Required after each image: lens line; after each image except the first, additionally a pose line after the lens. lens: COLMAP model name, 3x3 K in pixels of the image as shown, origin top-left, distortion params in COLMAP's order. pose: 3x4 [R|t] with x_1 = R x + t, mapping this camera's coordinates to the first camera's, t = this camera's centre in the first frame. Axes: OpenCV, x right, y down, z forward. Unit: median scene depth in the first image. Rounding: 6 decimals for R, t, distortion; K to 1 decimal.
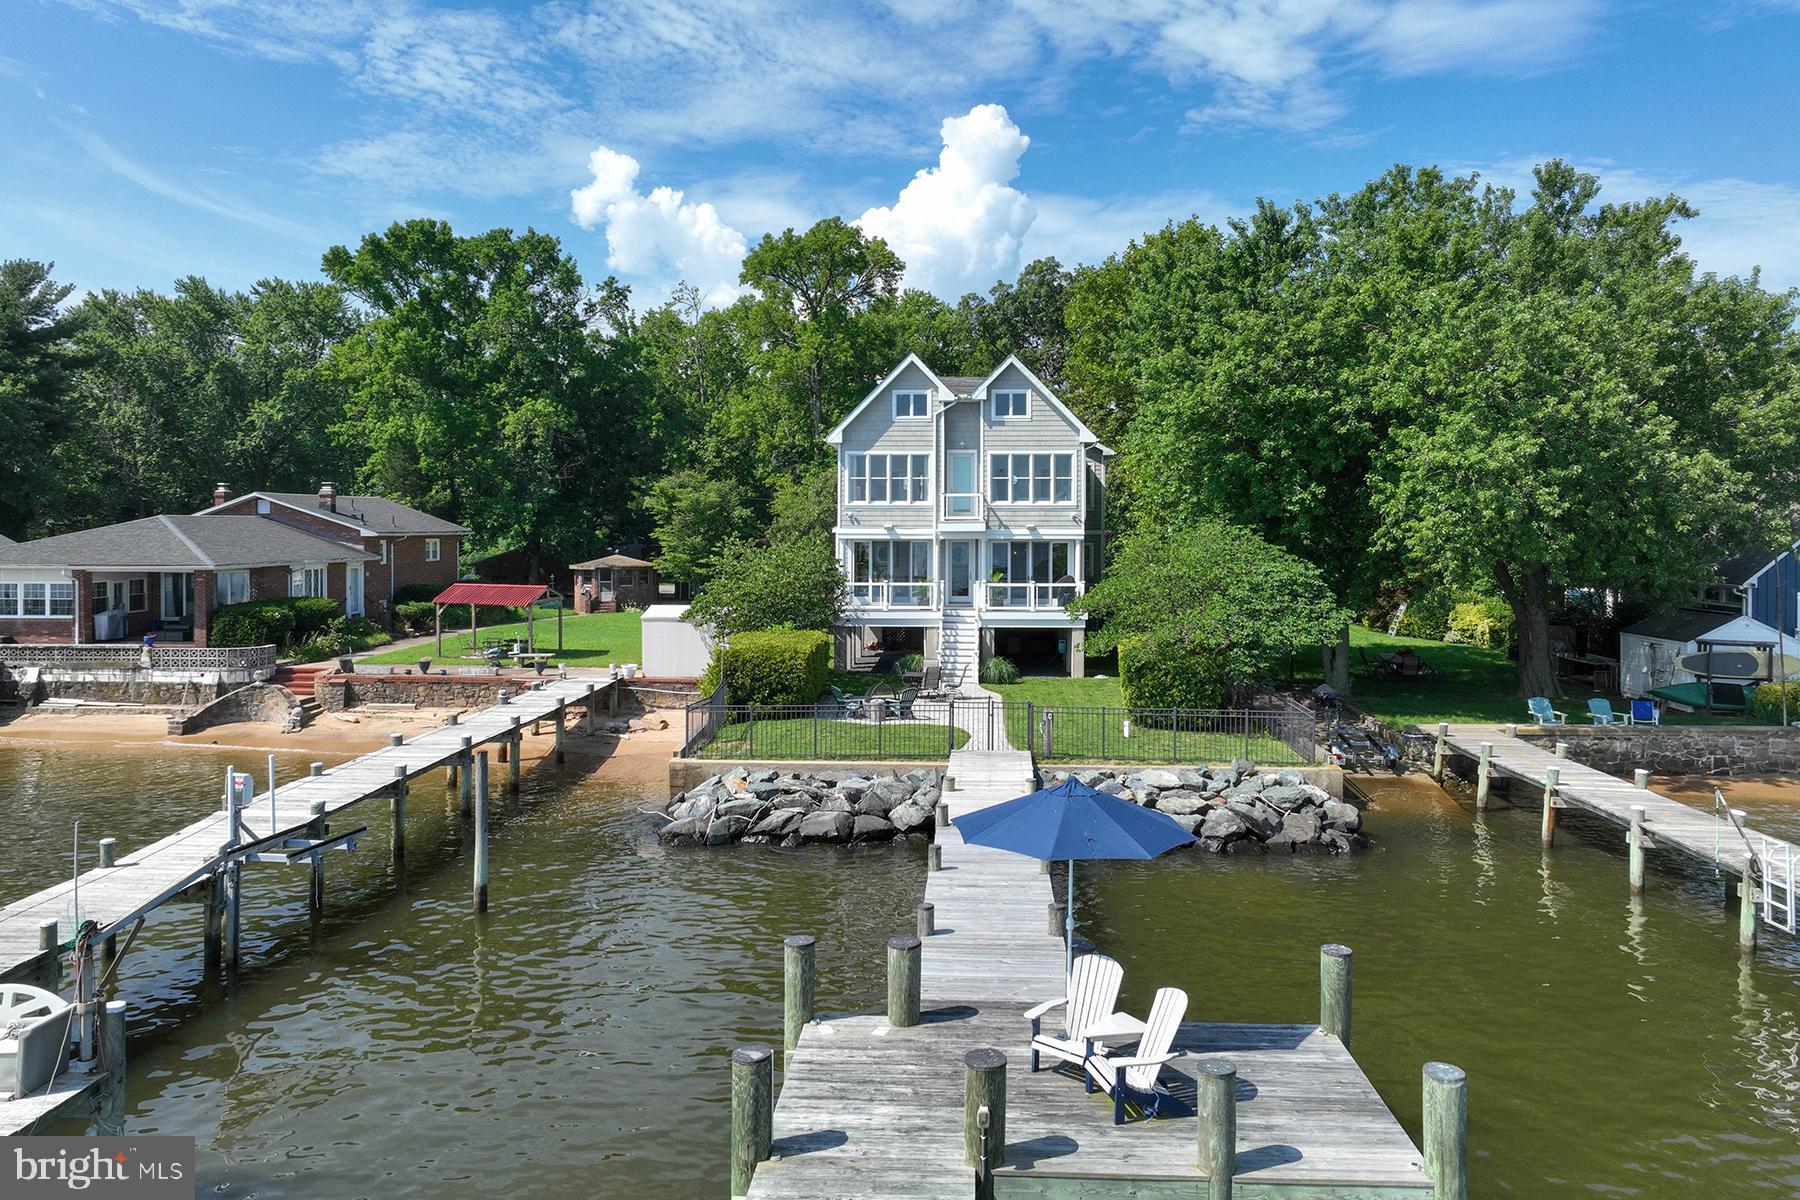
lens RADIAL K [[1264.6, 0, 898.0], [0, 1264.6, 554.0], [0, 0, 1]] dist [0.006780, 0.003570]
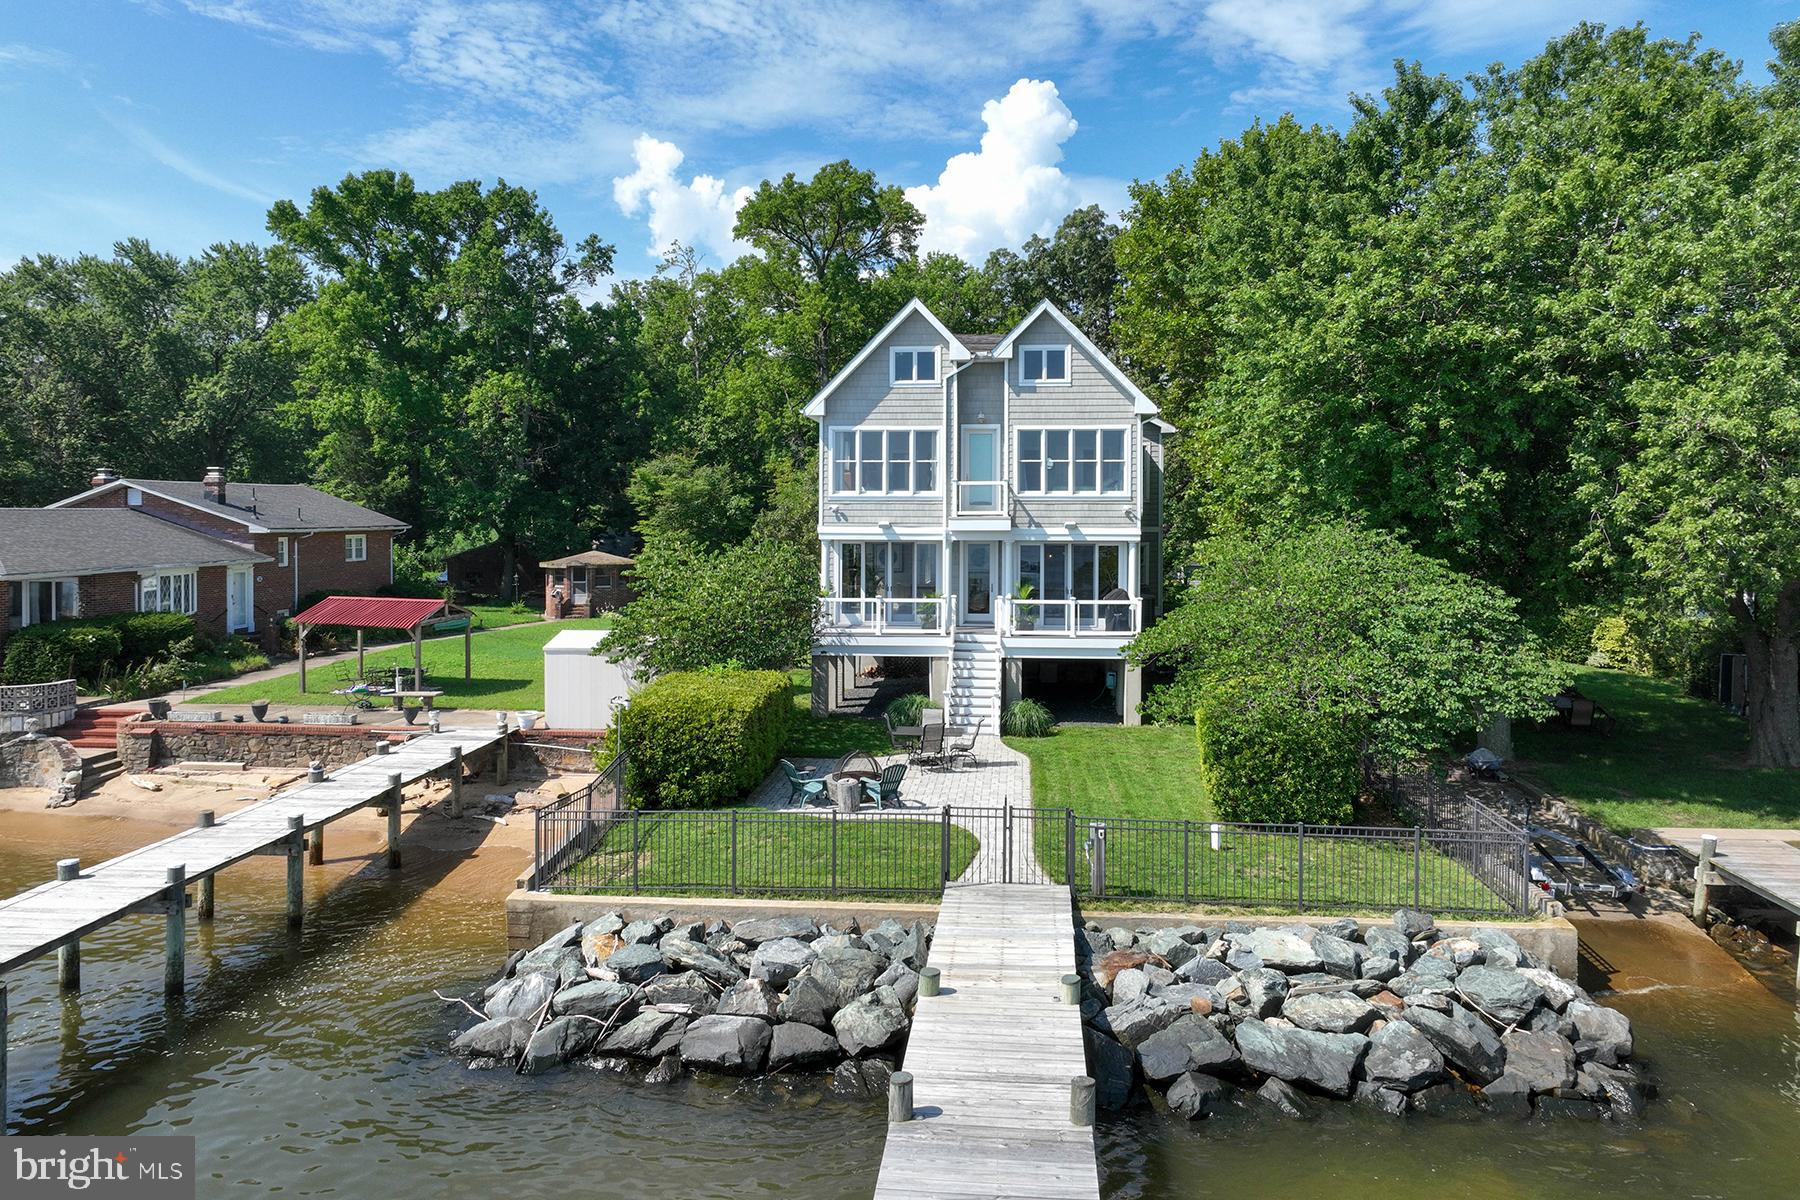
lens RADIAL K [[1265.4, 0, 900.3], [0, 1265.4, 535.6], [0, 0, 1]] dist [-0.002081, 0.022786]
pose [[0.999590, 0.001365, -0.028604, 0.024201], [-0.001475, 0.999992, -0.003821, -0.011883], [0.028598, 0.003861, 0.999584, 0.233103]]
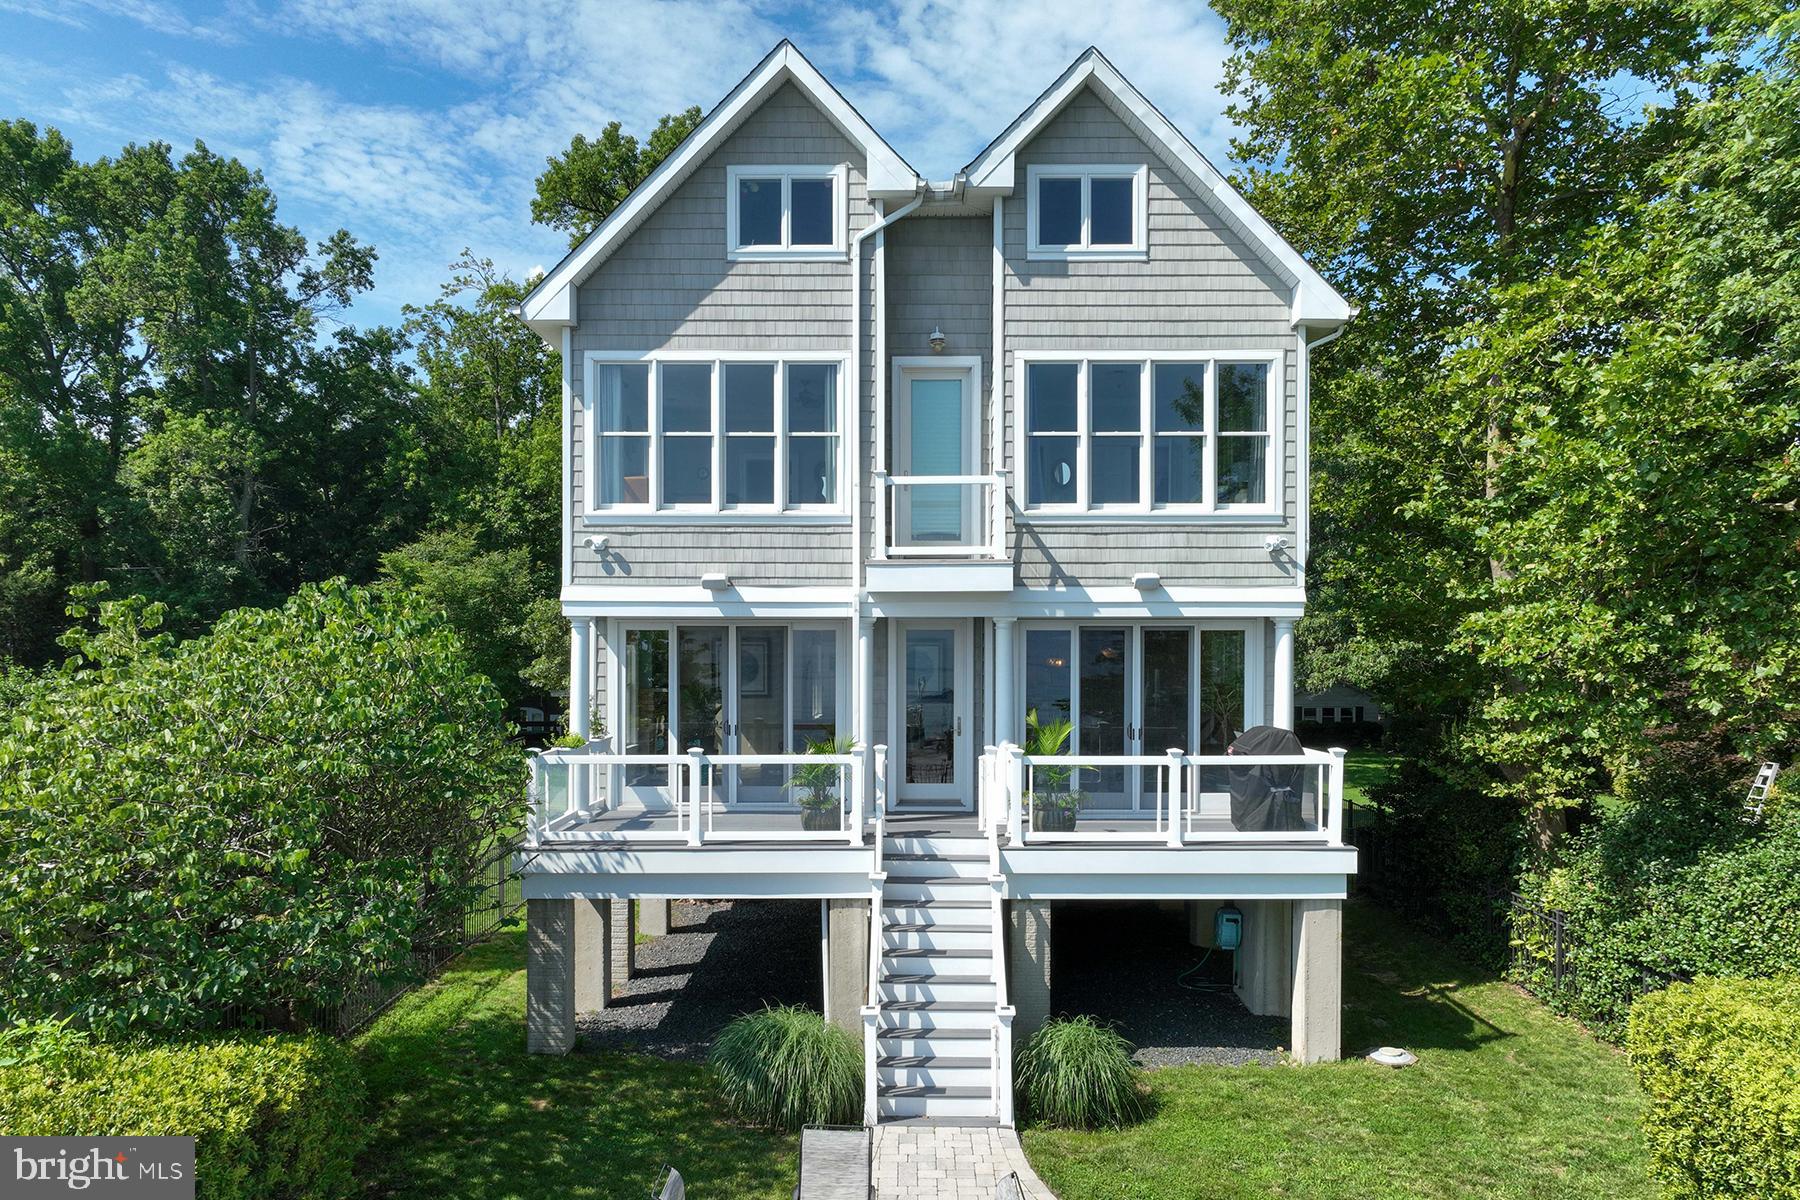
lens RADIAL K [[1264.1, 0, 903.2], [0, 1264.1, 661.6], [0, 0, 1]] dist [0.002928, 0.003979]
pose [[0.998084, -0.001903, 0.061839, 0.020783], [0.002654, 0.999924, -0.012066, 0.003750], [-0.061812, 0.012207, 0.998013, 0.673469]]
